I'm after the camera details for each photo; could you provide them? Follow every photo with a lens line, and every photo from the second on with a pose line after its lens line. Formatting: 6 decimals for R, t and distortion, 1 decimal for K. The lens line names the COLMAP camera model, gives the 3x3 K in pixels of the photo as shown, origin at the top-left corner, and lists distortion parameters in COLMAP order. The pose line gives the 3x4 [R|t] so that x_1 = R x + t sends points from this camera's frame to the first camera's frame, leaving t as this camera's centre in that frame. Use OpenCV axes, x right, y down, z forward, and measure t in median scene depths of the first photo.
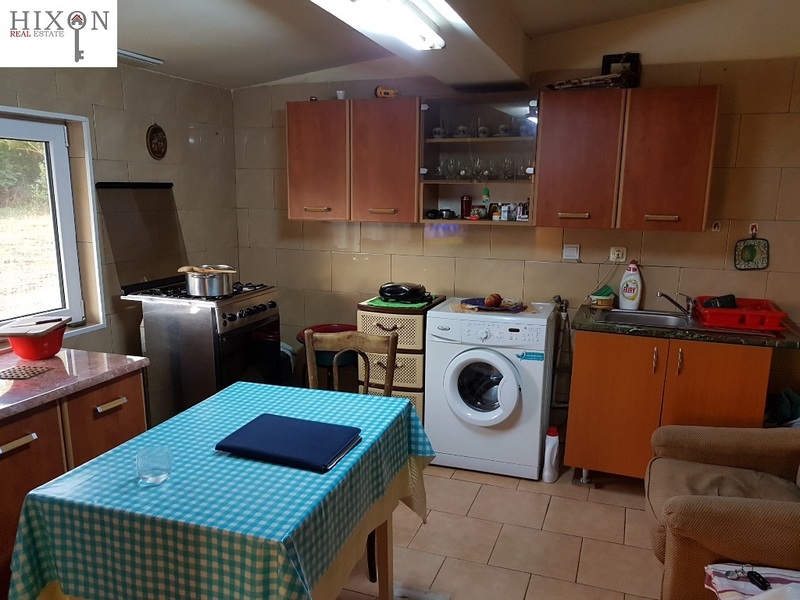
lens RADIAL K [[614.3, 0, 400.4], [0, 614.3, 318.5], [0, 0, 1]] dist [-0.011256, 0.005010]
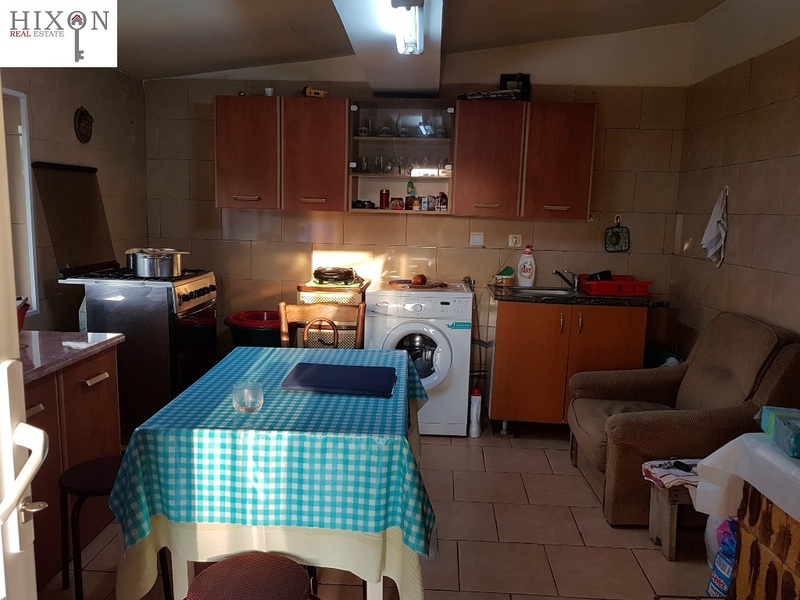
lens RADIAL K [[612.1, 0, 400.0], [0, 612.1, 300.0], [0, 0, 1]] dist [-0.006012, -0.000253]
pose [[0.958853, -0.024814, 0.282816, -0.210407], [0.038844, 0.998271, -0.044109, 0.057328], [-0.281233, 0.053280, 0.958159, -0.067813]]
